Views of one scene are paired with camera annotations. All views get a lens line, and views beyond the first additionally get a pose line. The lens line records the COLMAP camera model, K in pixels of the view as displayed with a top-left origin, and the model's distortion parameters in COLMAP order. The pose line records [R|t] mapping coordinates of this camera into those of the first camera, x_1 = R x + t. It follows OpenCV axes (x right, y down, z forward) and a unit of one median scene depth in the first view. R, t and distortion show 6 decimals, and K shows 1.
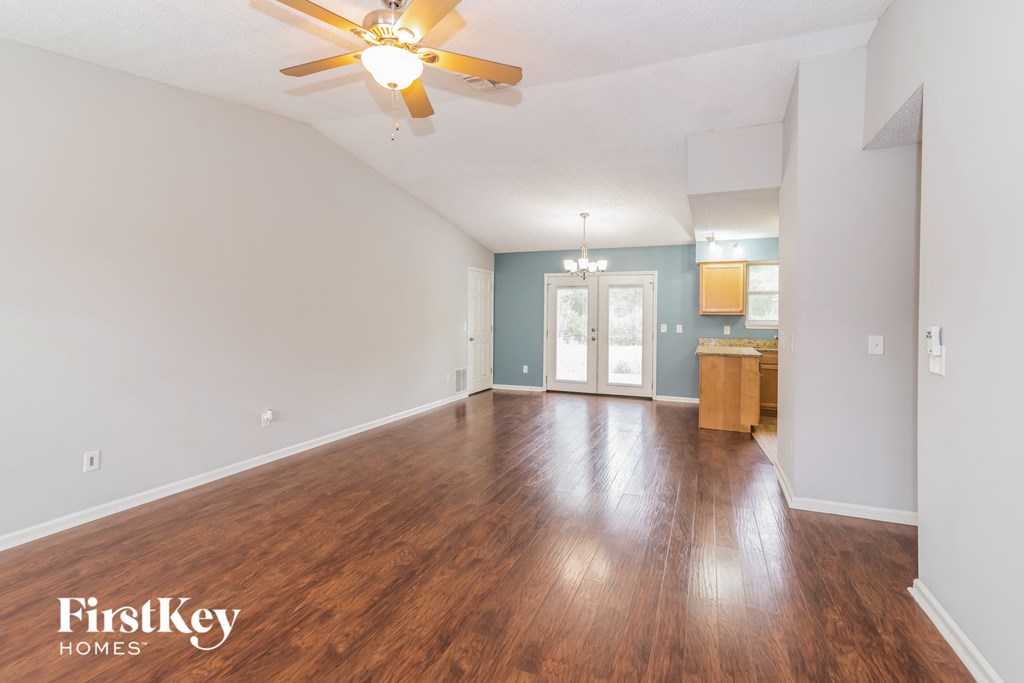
lens RADIAL K [[480.6, 0, 506.2], [0, 480.6, 315.4], [0, 0, 1]] dist [0.016576, -0.000317]
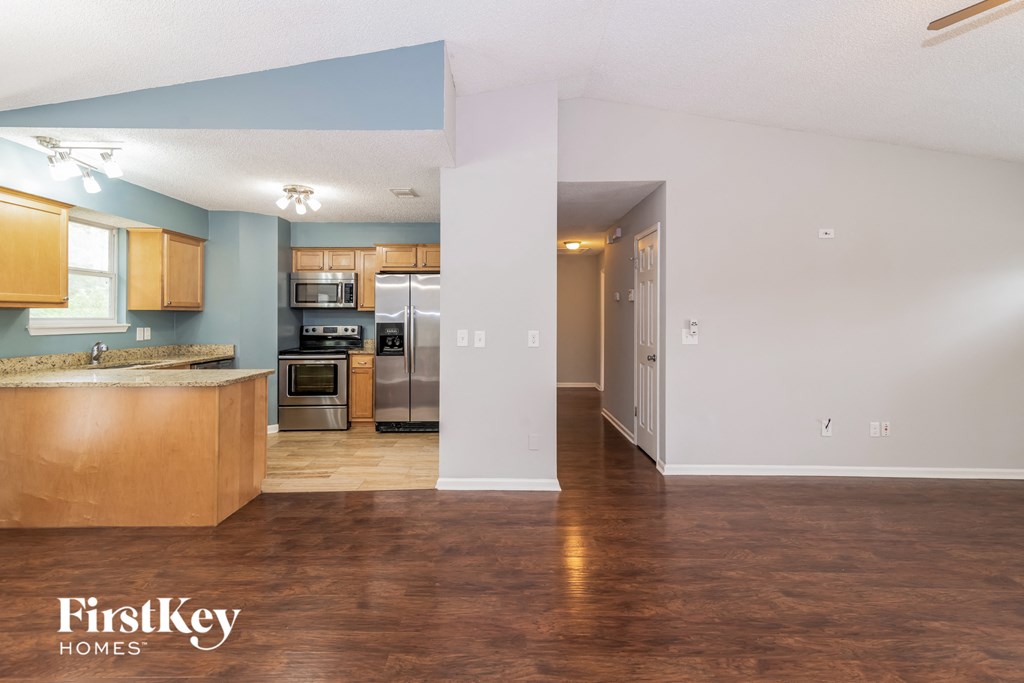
lens RADIAL K [[480.6, 0, 506.2], [0, 480.6, 315.4], [0, 0, 1]] dist [0.016576, -0.000317]
pose [[-0.404304, -0.008224, 0.914588, -0.164791], [-0.006639, 0.999960, 0.006057, -0.000112], [-0.914601, -0.003623, -0.404342, 0.746204]]
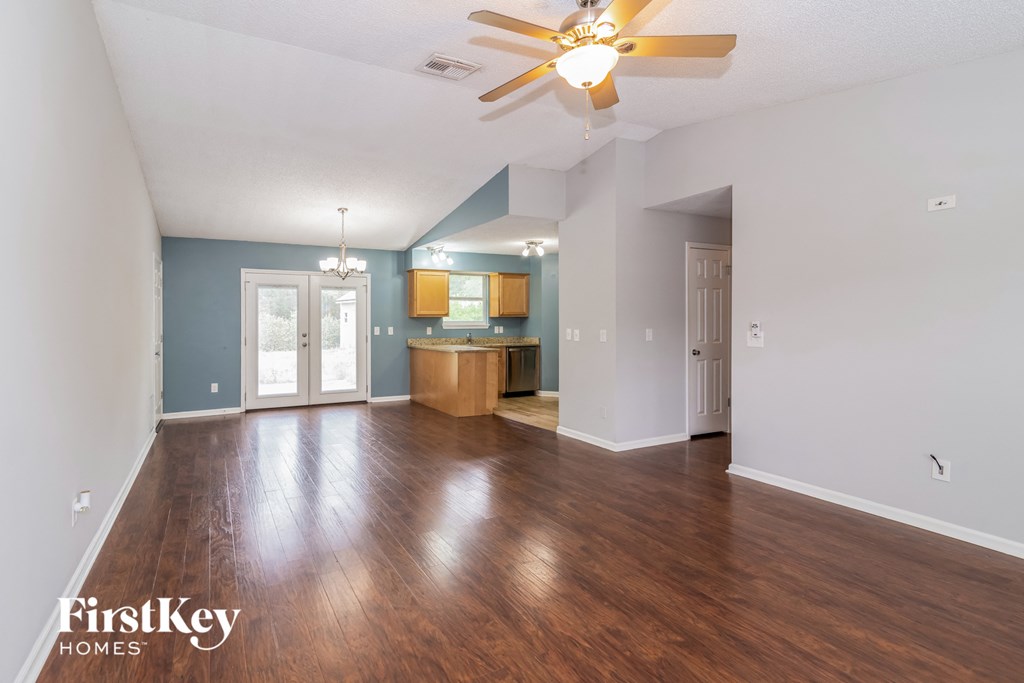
lens RADIAL K [[520.1, 0, 447.9], [0, 520.1, 322.5], [0, 0, 1]] dist [0.020892, -0.000231]
pose [[0.655850, -0.015437, 0.754734, -0.425273], [0.009463, 0.999880, 0.012228, -0.002969], [-0.754832, -0.000878, 0.655917, 0.178301]]
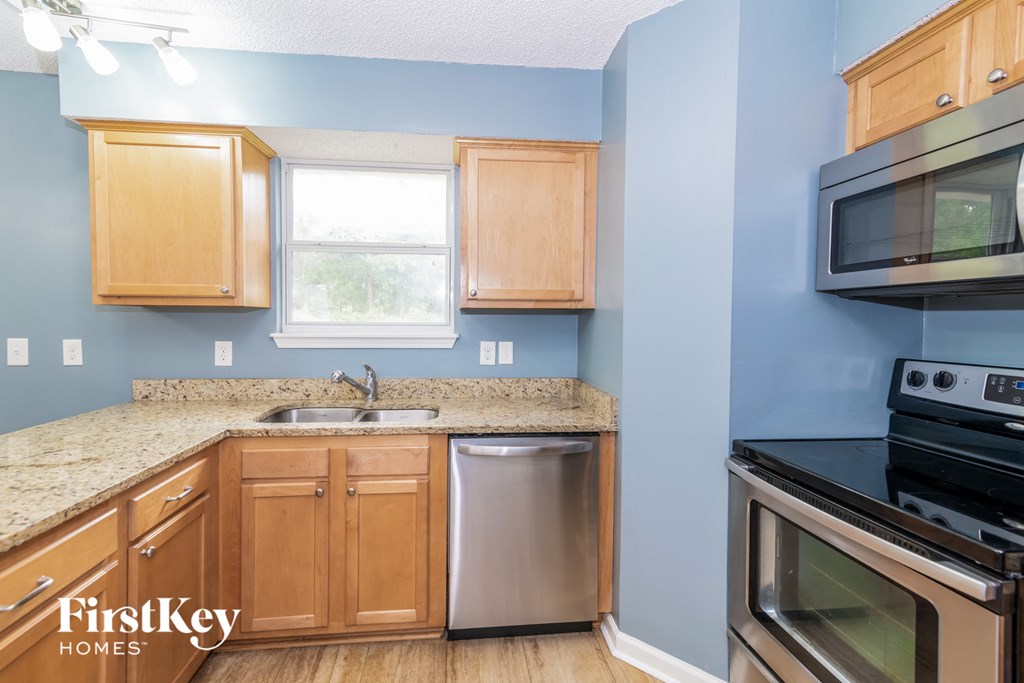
lens RADIAL K [[480.6, 0, 506.2], [0, 480.6, 315.4], [0, 0, 1]] dist [0.016576, -0.000317]
pose [[0.875485, -0.001669, 0.483242, 0.470498], [0.000986, 0.999998, 0.001667, 0.004448], [-0.483244, -0.000983, 0.875485, 0.623214]]
